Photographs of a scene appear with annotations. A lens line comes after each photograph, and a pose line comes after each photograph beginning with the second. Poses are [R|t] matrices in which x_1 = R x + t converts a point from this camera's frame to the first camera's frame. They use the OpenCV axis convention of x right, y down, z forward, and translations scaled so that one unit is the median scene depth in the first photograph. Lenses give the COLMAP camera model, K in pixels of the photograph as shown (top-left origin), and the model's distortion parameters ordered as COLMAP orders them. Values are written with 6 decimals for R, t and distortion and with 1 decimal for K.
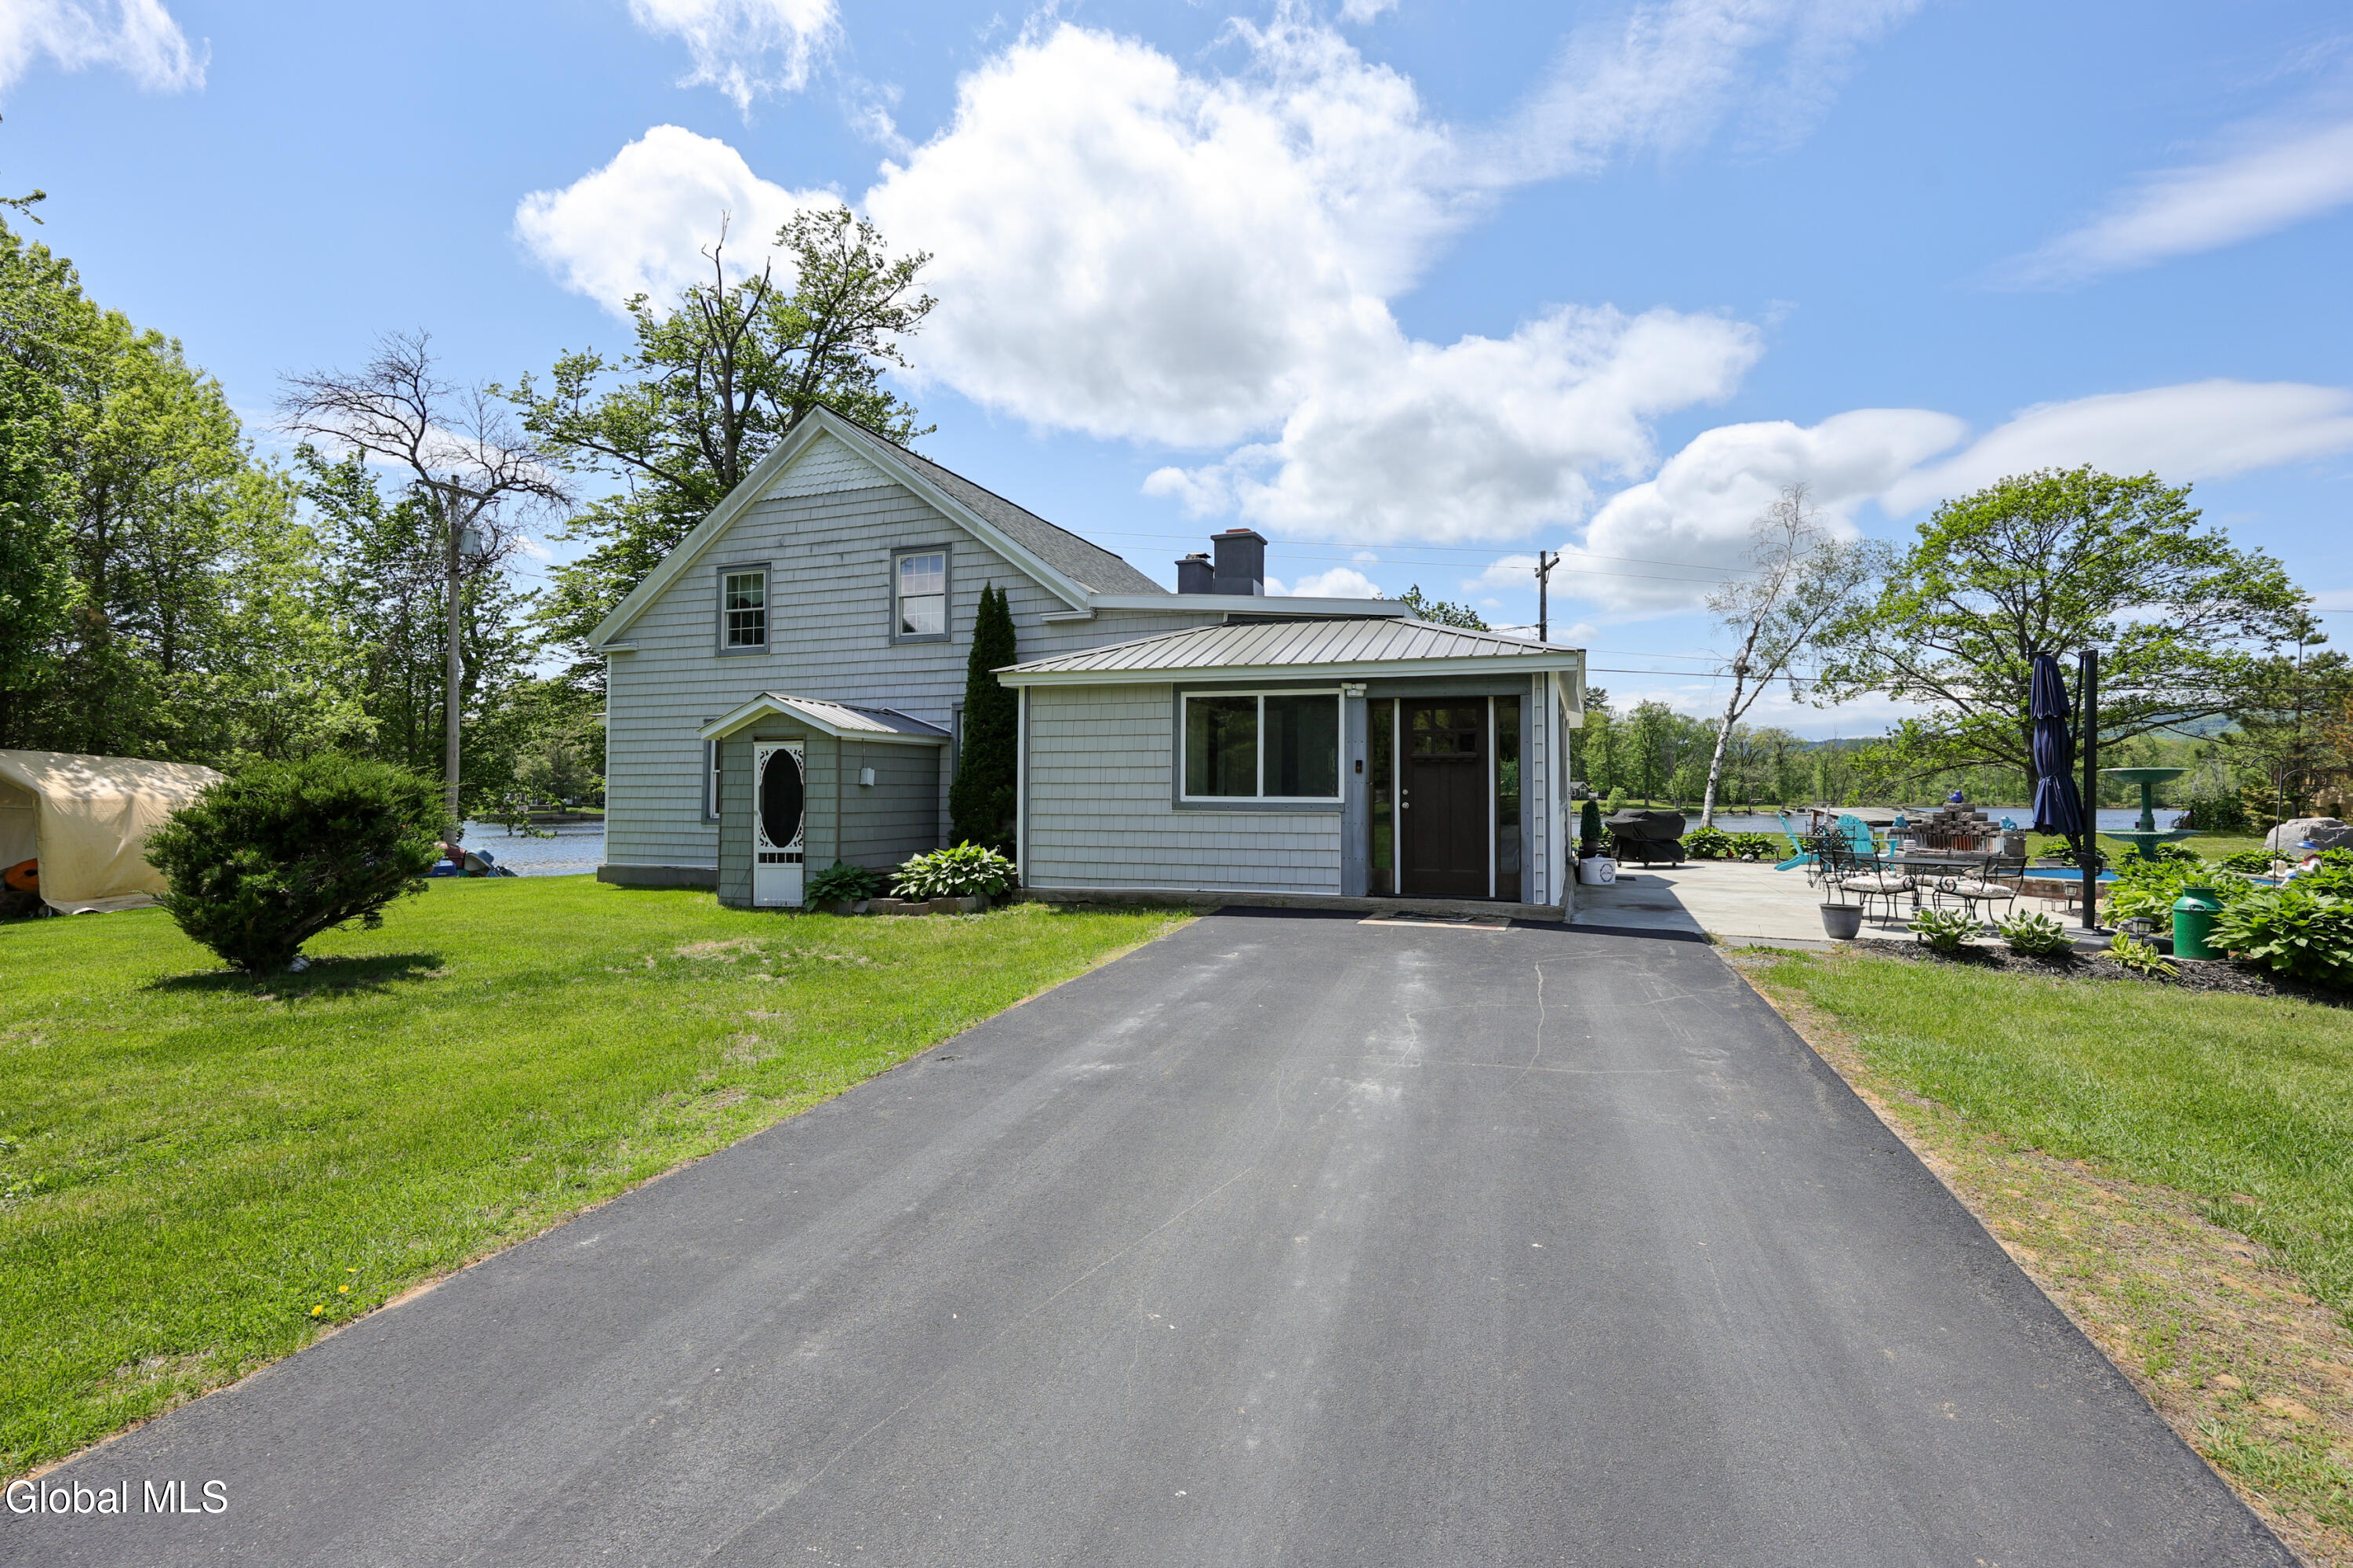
lens RADIAL K [[1089.1, 0, 1183.3], [0, 1089.1, 796.6], [0, 0, 1]] dist [0.005126, 0.000844]
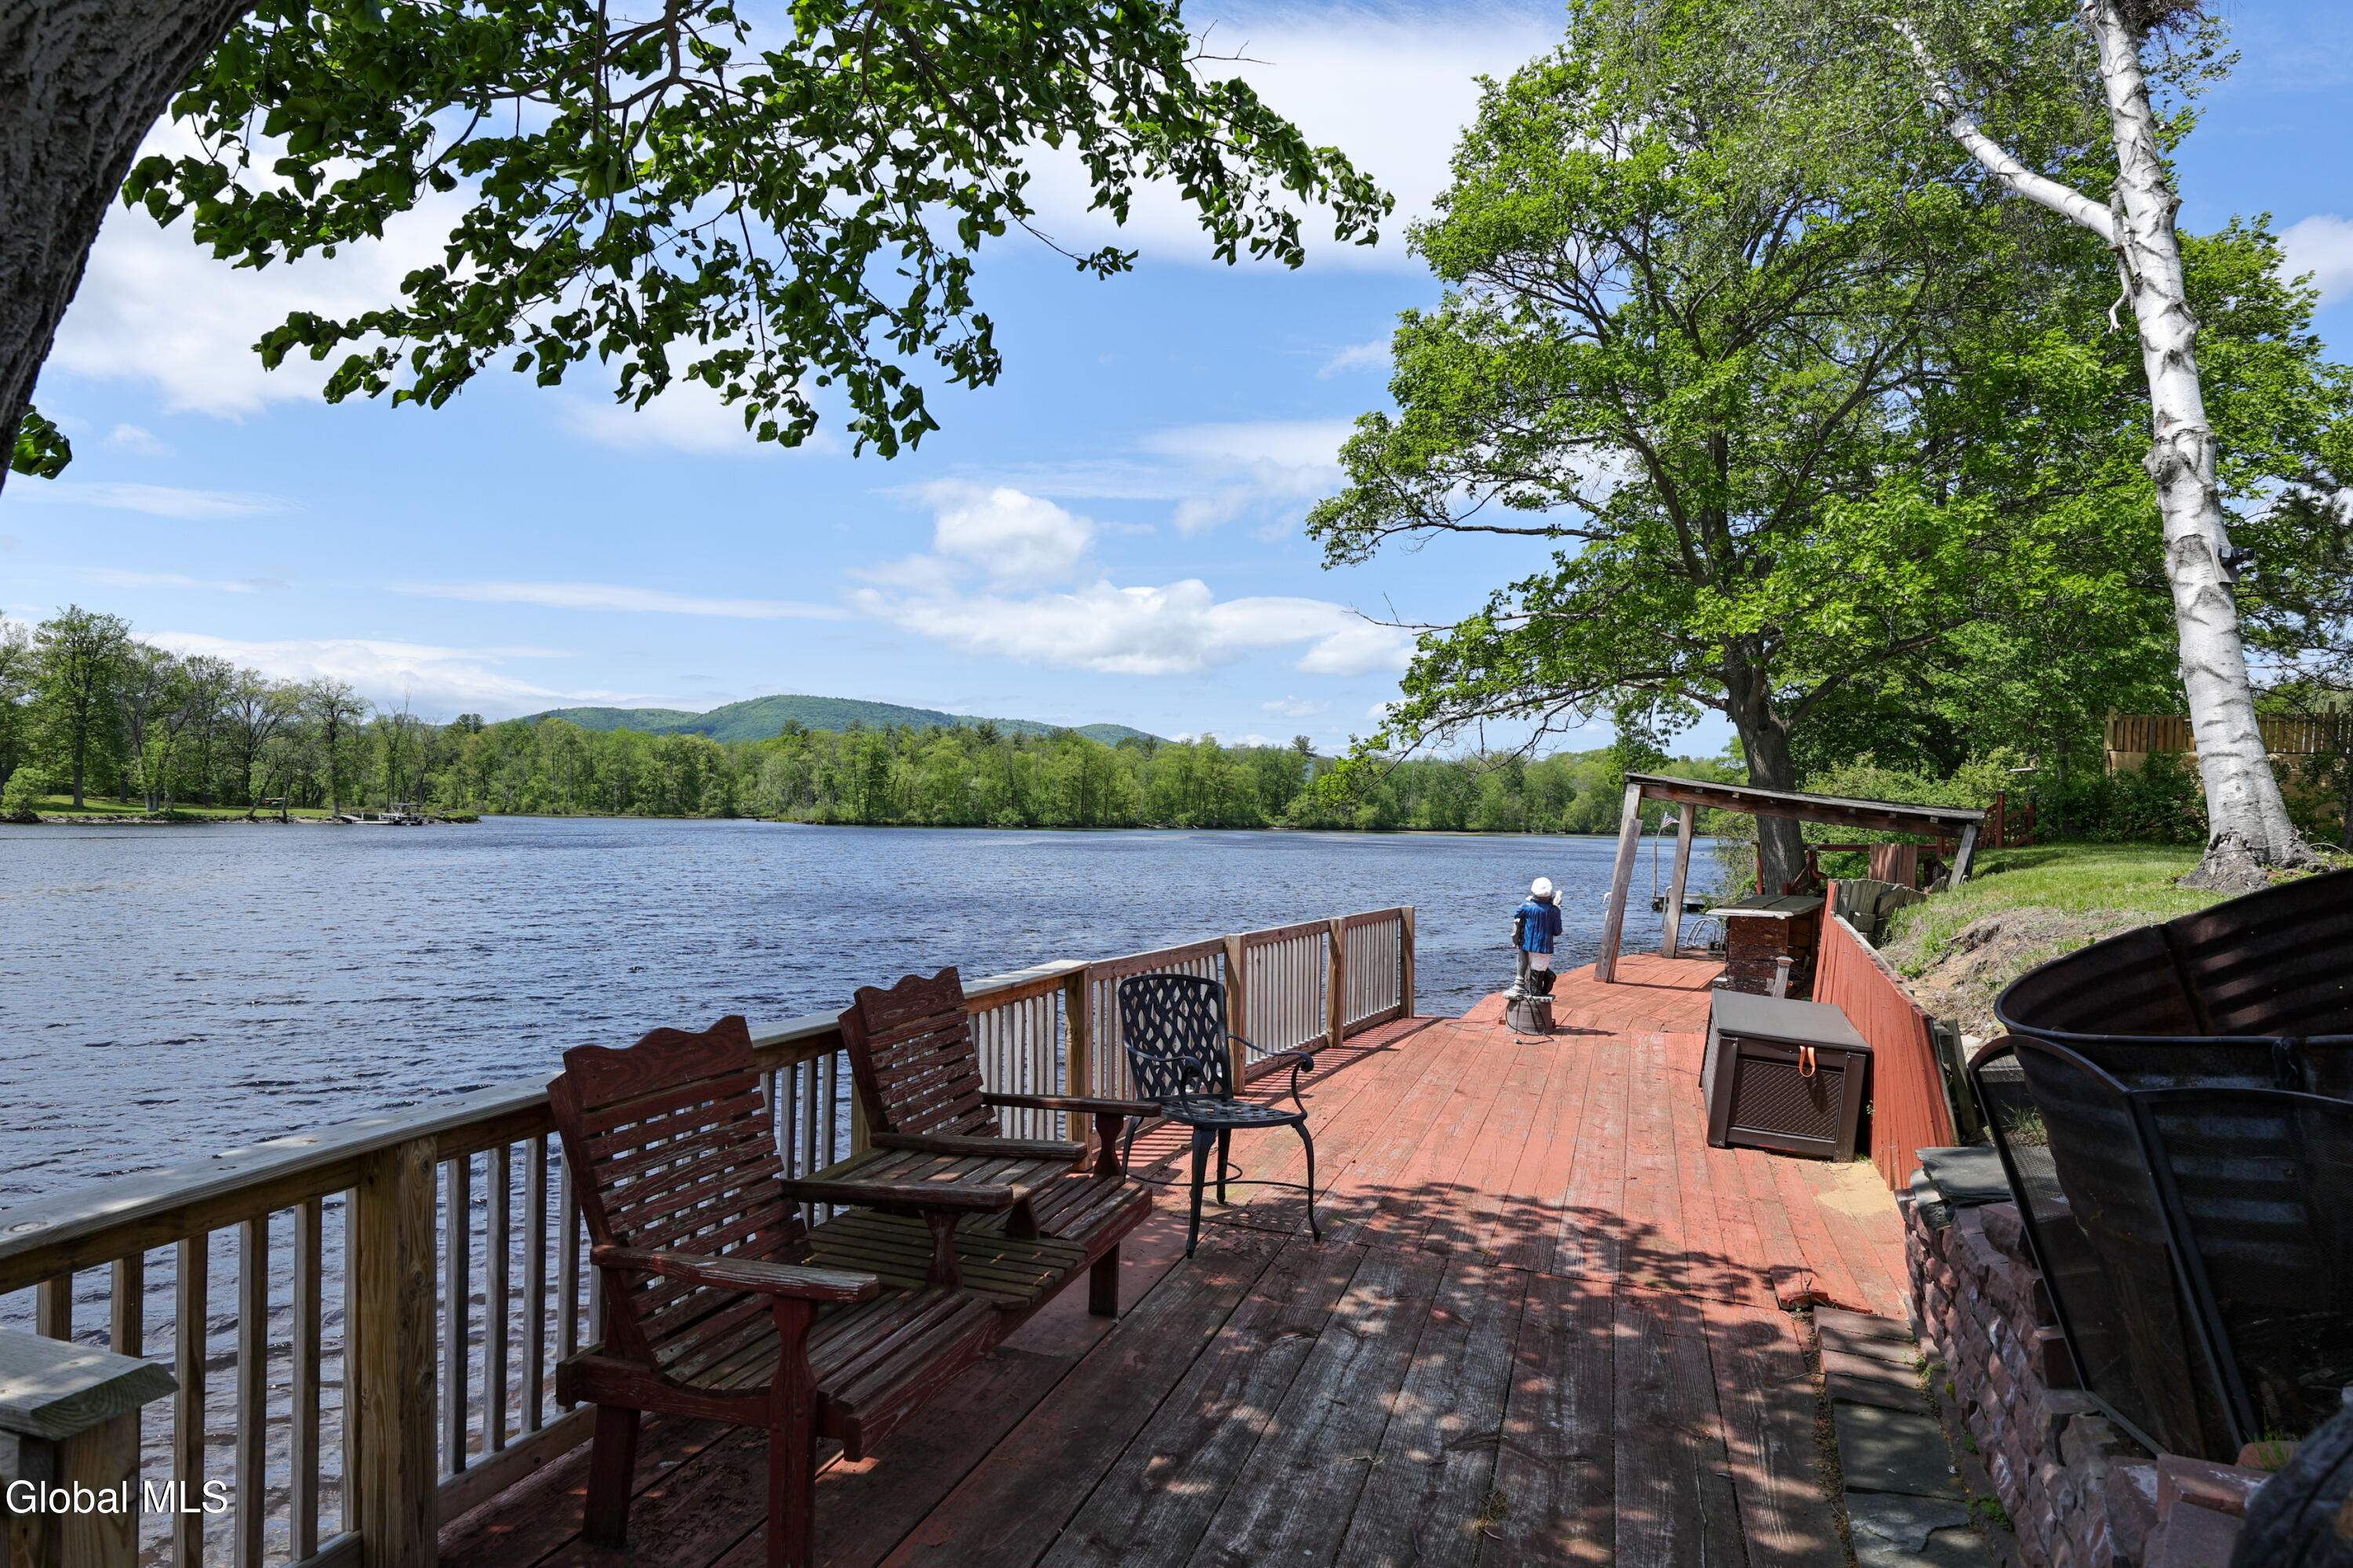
lens RADIAL K [[1476.4, 0, 1220.8], [0, 1476.4, 912.3], [0, 0, 1]] dist [0.015832, -0.010838]
pose [[0.461452, -0.047170, 0.885910, 0.199252], [-0.018972, 0.997832, 0.063011, 0.022202], [-0.886962, -0.045884, 0.459557, 0.909346]]
